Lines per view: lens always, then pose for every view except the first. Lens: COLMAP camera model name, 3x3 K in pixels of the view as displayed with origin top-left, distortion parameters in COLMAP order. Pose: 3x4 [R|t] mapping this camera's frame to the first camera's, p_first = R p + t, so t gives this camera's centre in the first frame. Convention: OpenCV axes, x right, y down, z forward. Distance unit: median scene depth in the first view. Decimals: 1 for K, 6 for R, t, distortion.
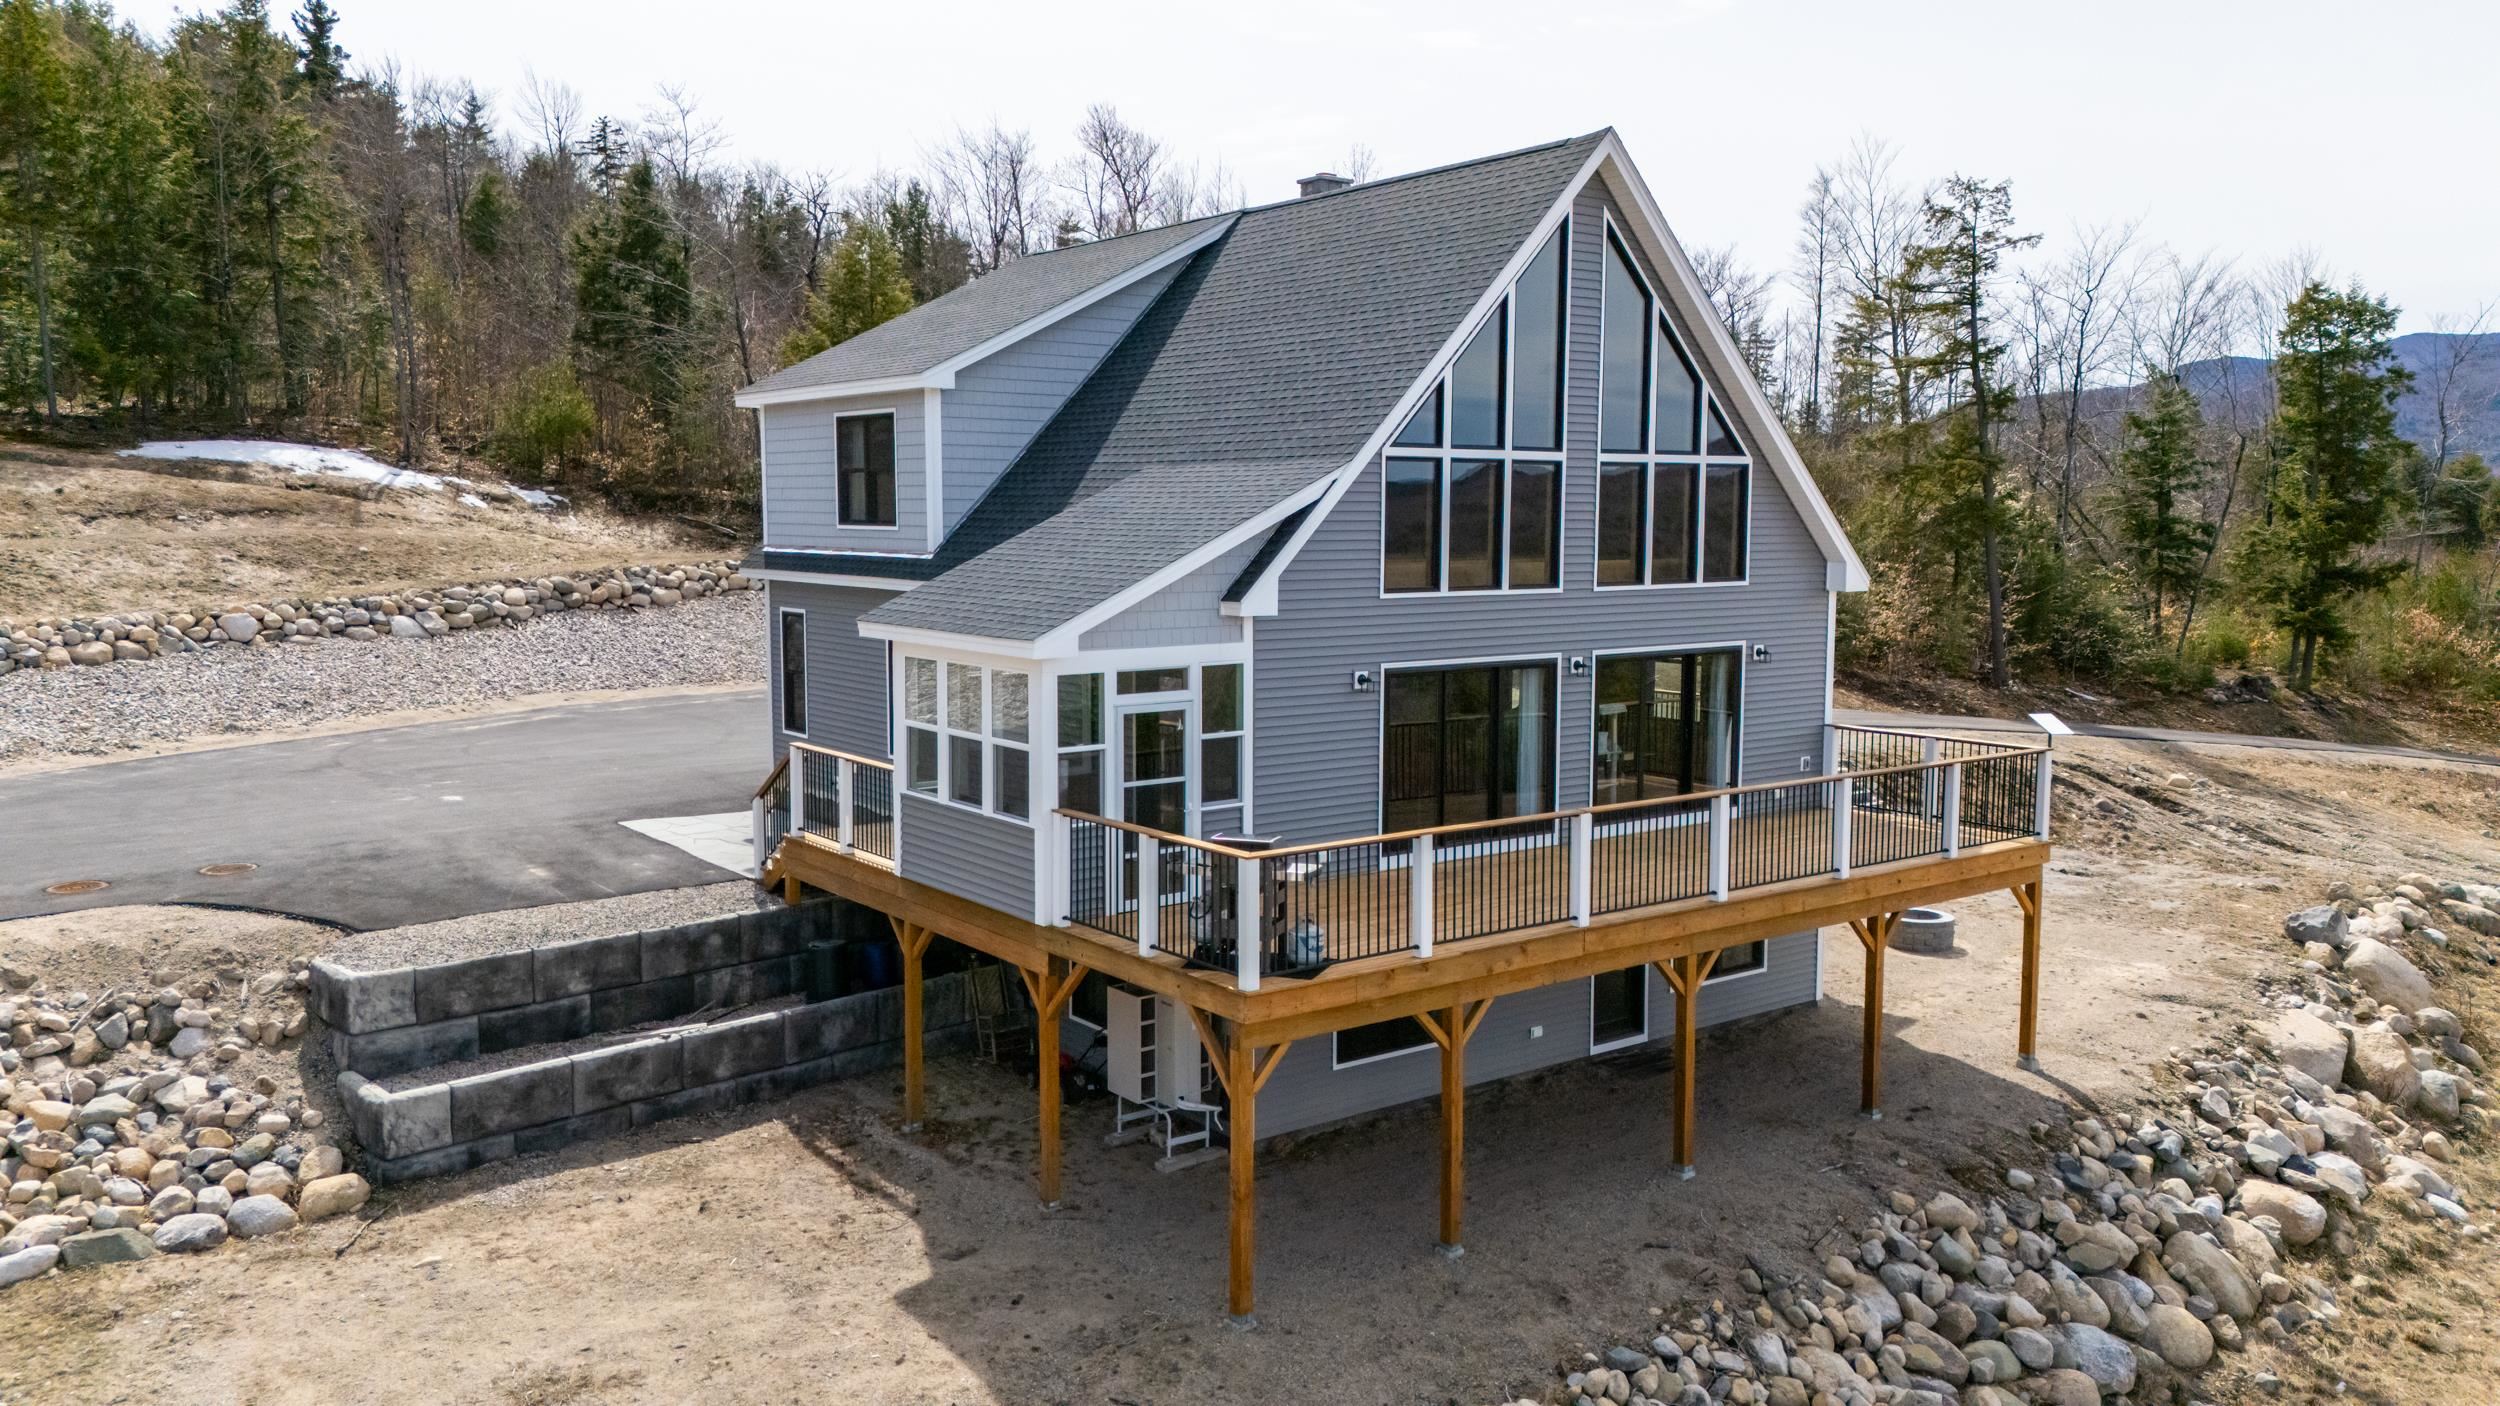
lens RADIAL K [[1857.5, 0, 1231.3], [0, 1857.5, 704.5], [0, 0, 1]] dist [0.076802, -0.076534]
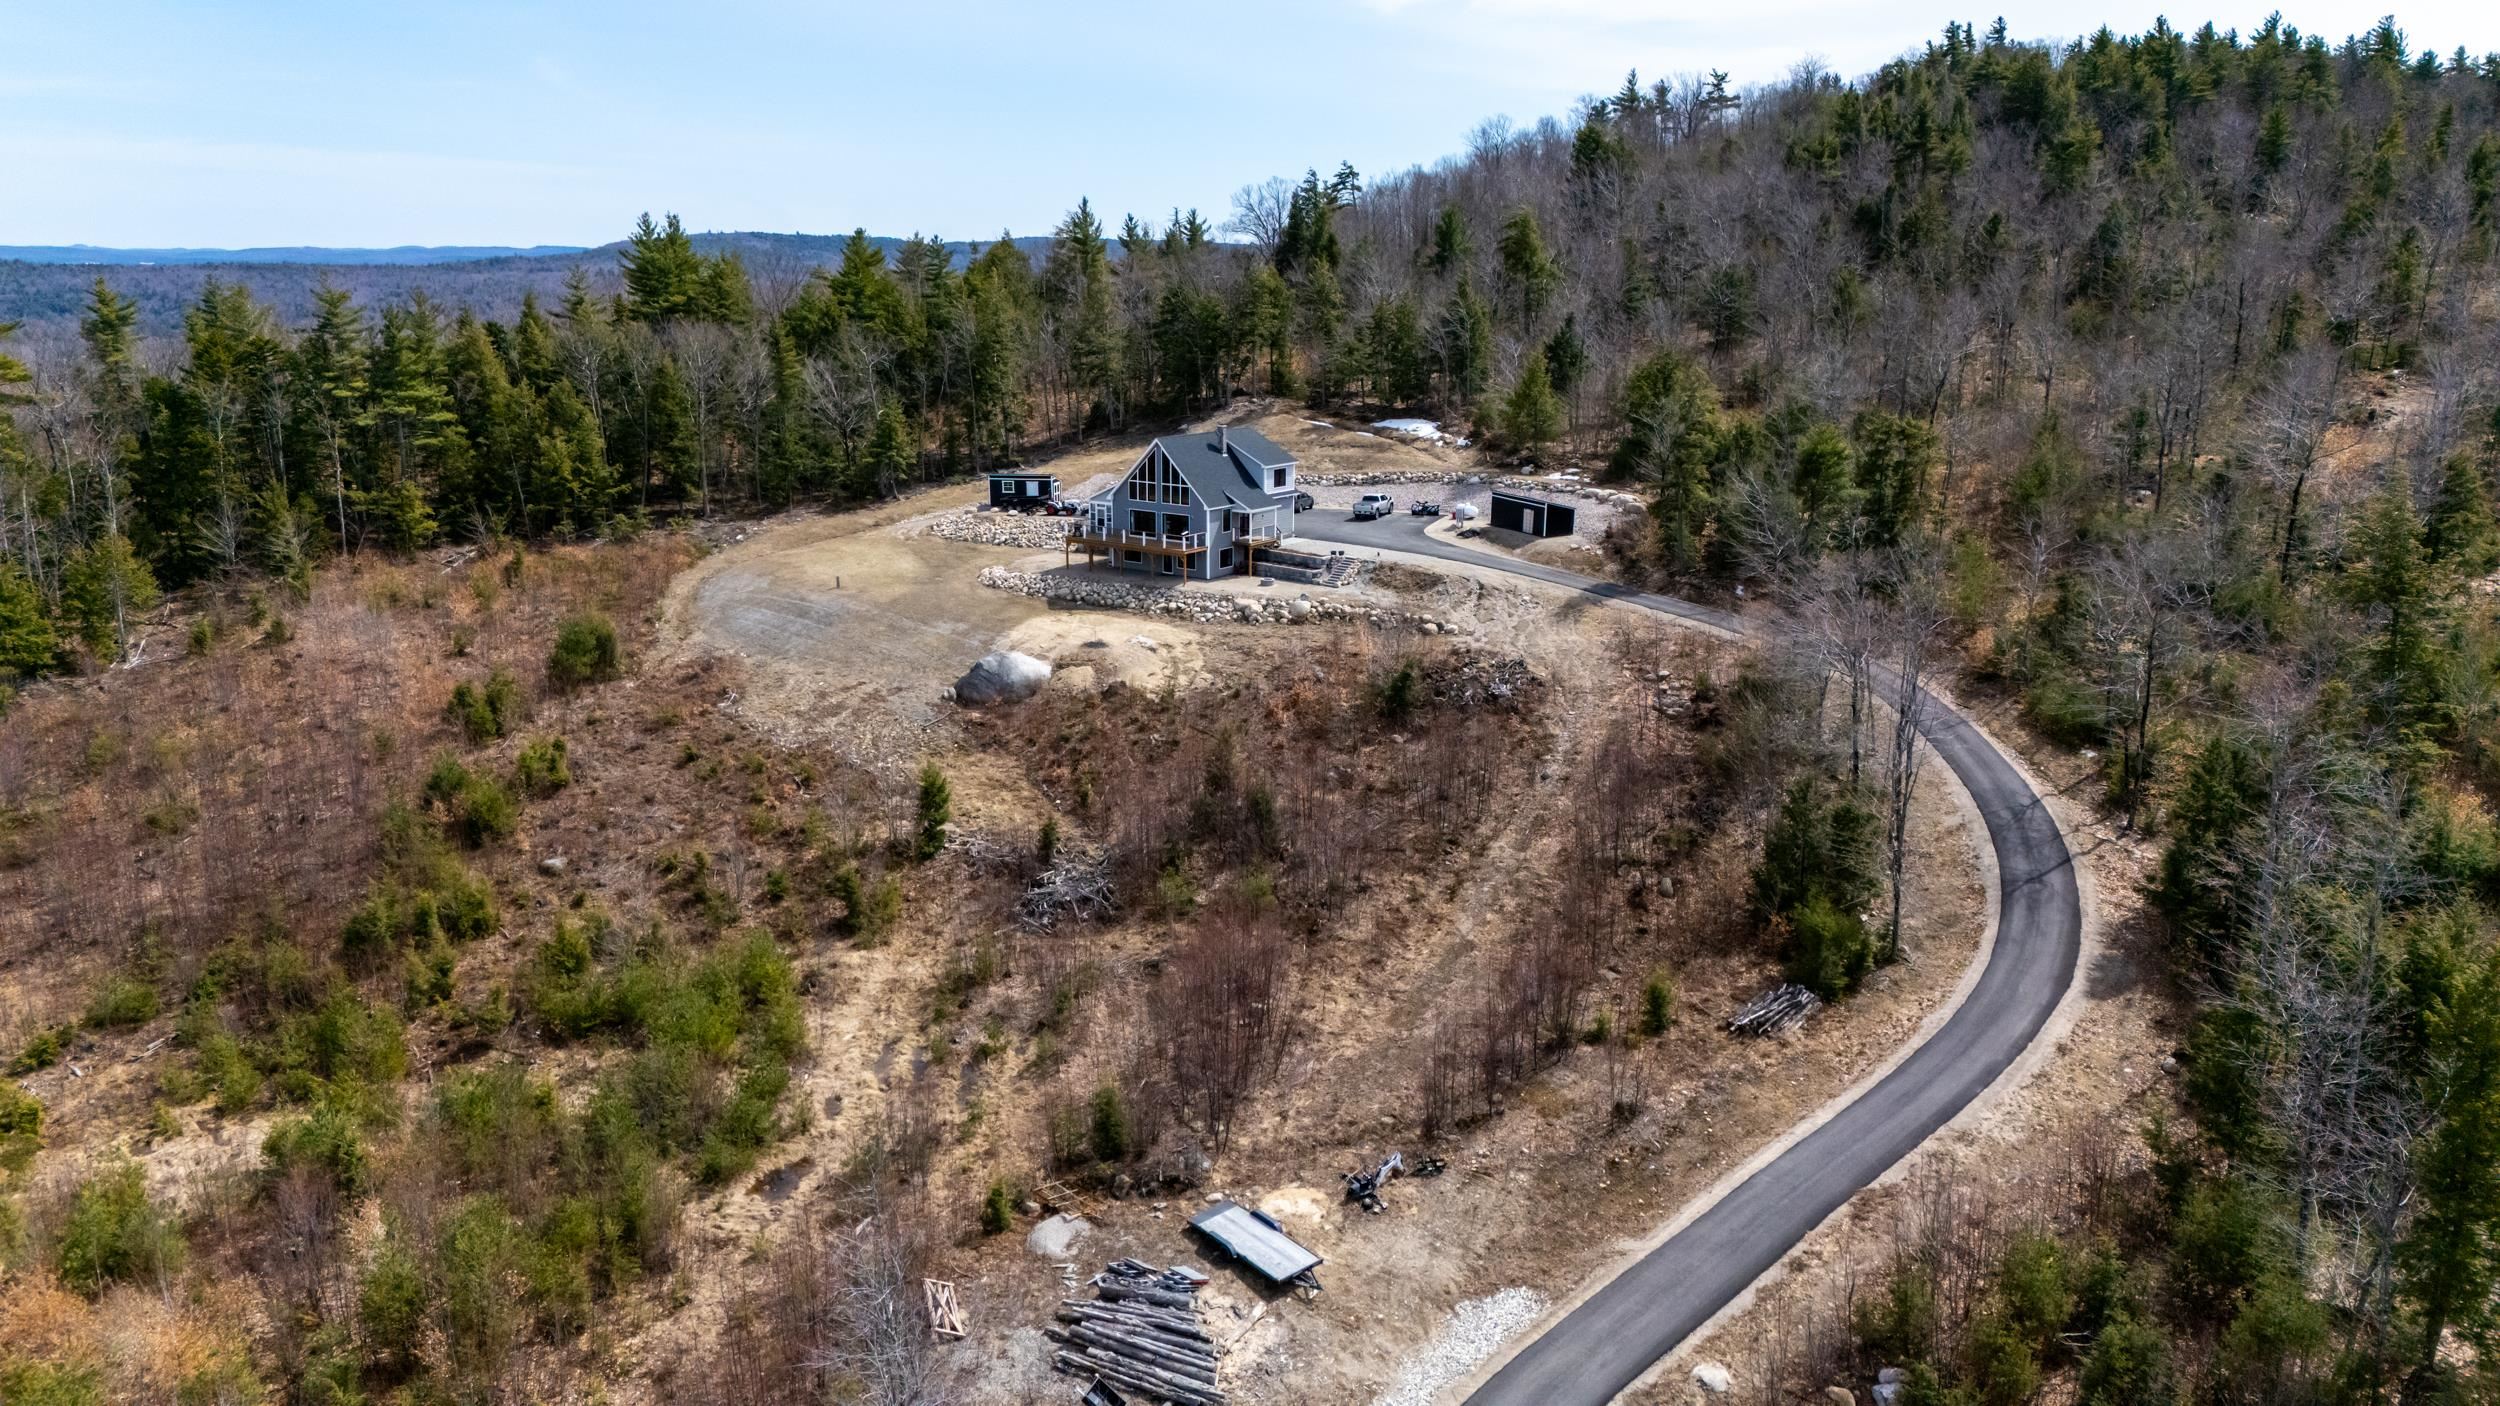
lens RADIAL K [[1857.5, 0, 1252.7], [0, 1857.5, 695.1], [0, 0, 1]] dist [0.076802, -0.076534]
pose [[0.310670, 0.221546, -0.924339, 6.325571], [-0.105941, 0.974469, 0.197954, -0.711516], [0.944595, 0.036427, 0.326209, -0.828145]]
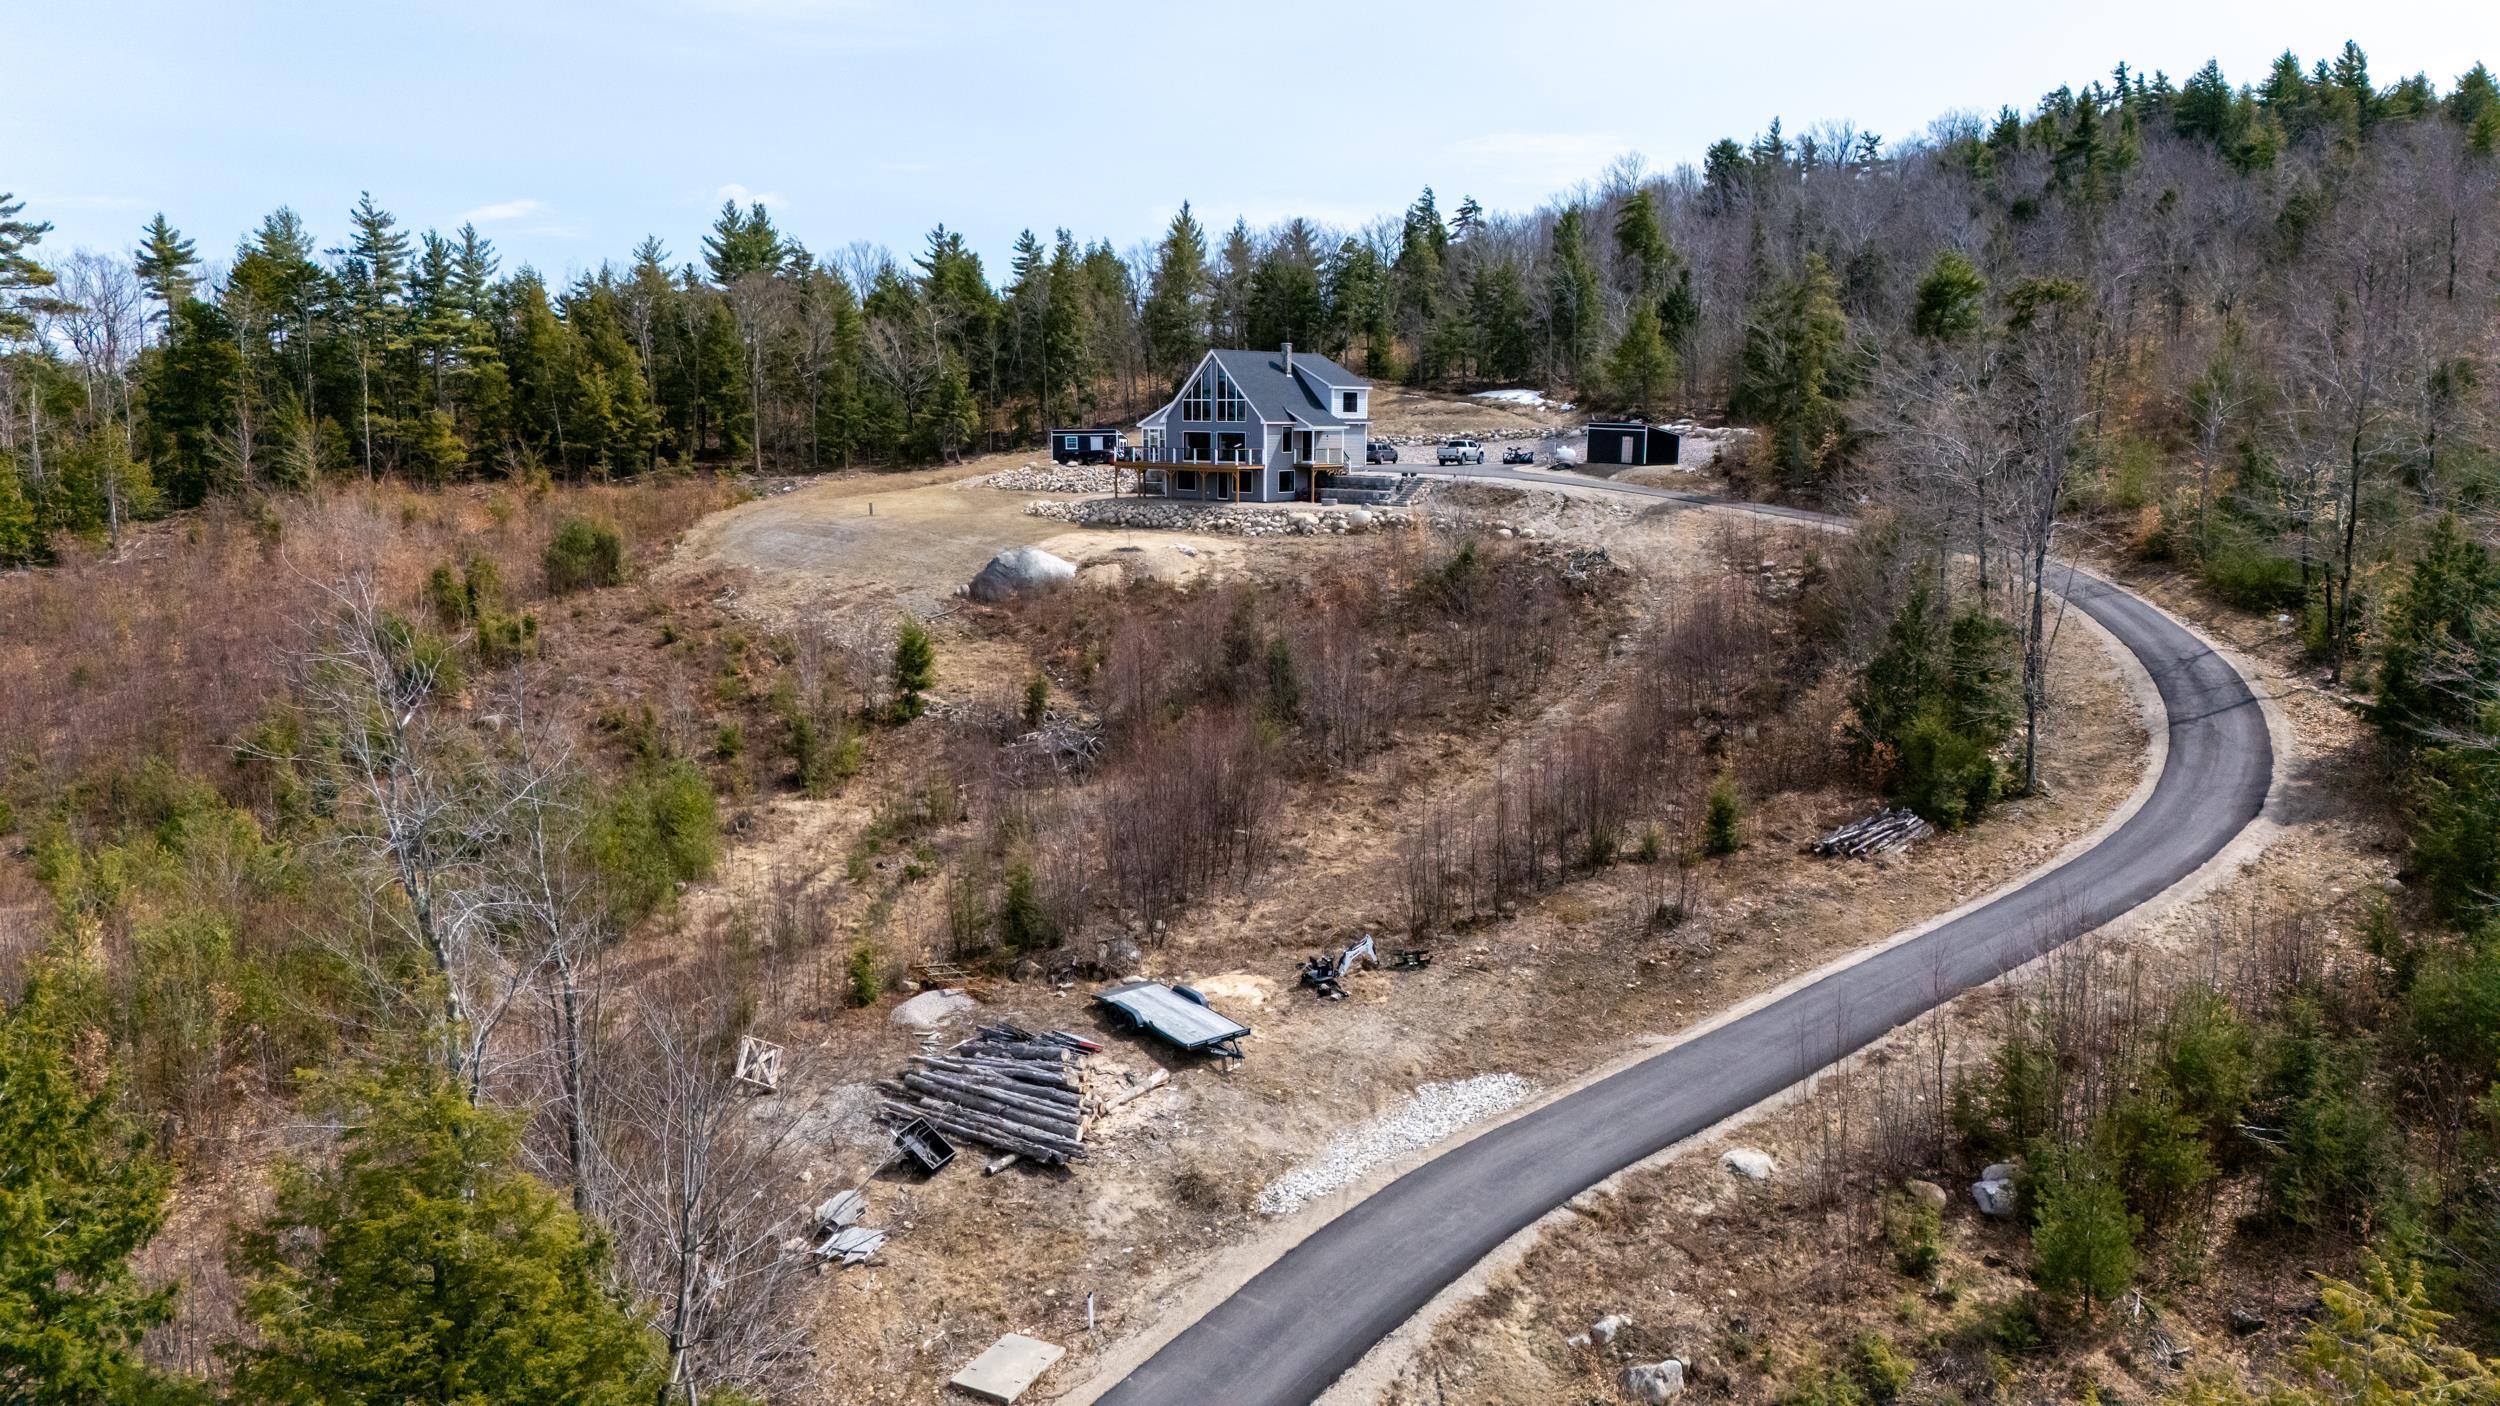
lens RADIAL K [[1857.5, 0, 1248.4], [0, 1857.5, 695.6], [0, 0, 1]] dist [0.076802, -0.076534]
pose [[0.224651, 0.145439, -0.963525, 5.966604], [-0.106907, 0.986509, 0.123982, 0.056567], [0.968557, 0.075155, 0.237169, -0.292852]]
